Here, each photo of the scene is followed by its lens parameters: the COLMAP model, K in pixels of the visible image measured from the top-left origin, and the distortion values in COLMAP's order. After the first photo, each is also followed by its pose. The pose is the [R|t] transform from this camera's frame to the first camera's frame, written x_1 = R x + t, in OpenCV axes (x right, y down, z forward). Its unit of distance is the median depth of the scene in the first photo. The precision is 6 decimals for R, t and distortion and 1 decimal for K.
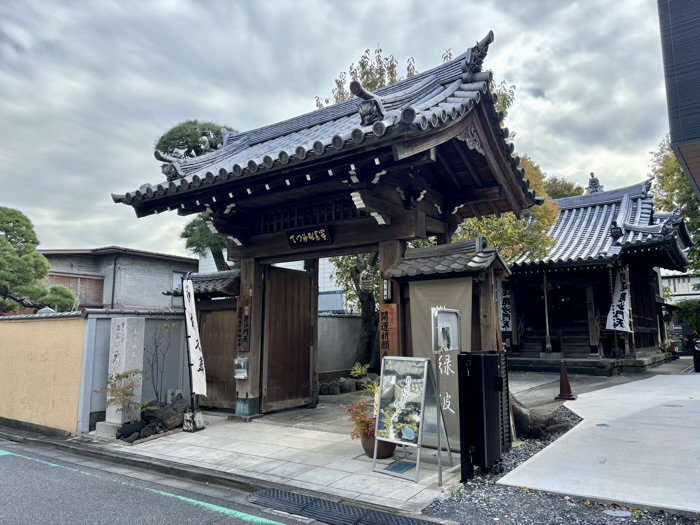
lens RADIAL K [[522.7, 0, 356.3], [0, 522.7, 259.5], [0, 0, 1]] dist [0.014292, -0.002586]
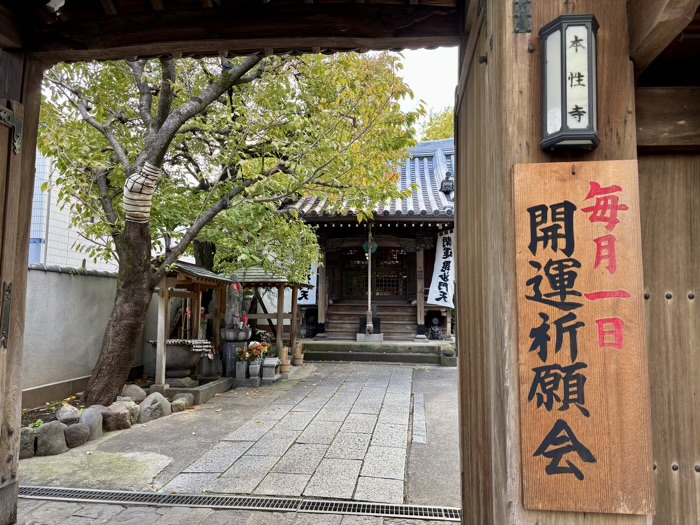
lens RADIAL K [[522.7, 0, 356.3], [0, 522.7, 259.5], [0, 0, 1]] dist [0.014292, -0.002586]
pose [[0.854010, 0.059017, 0.516899, -0.041670], [-0.086162, 0.995869, 0.028651, 0.051565], [-0.513073, -0.069005, 0.855567, 0.376778]]
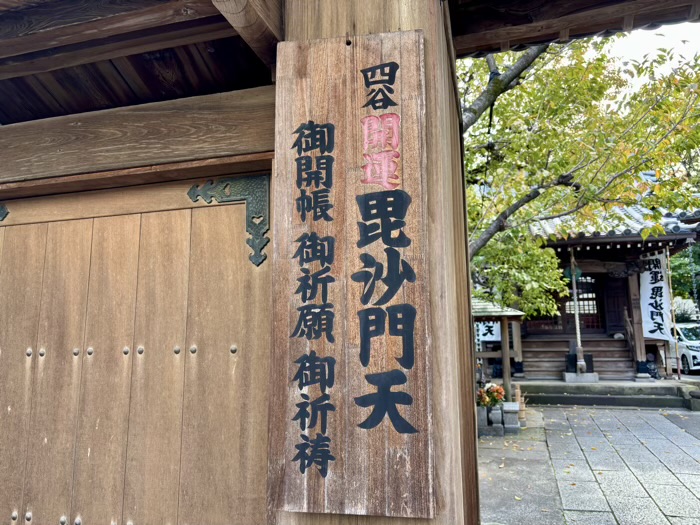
lens RADIAL K [[529.4, 0, 345.6], [0, 529.4, 258.7], [0, 0, 1]] dist [-0.000790, -0.008486]
pose [[0.943029, 0.047682, 0.329275, -0.134598], [-0.040012, 0.998748, -0.030034, 0.066334], [-0.330295, 0.015148, 0.943756, 0.472019]]
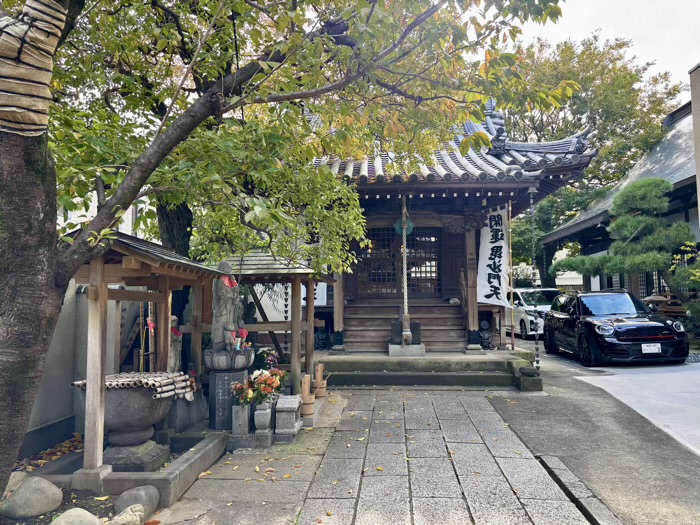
lens RADIAL K [[523.9, 0, 350.0], [0, 523.9, 262.5], [0, 0, 1]] dist [0.023215, -0.002511]
pose [[0.837384, 0.040539, 0.545110, 0.014952], [-0.070995, 0.996865, 0.034926, 0.076236], [-0.541985, -0.067946, 0.837637, 0.578300]]
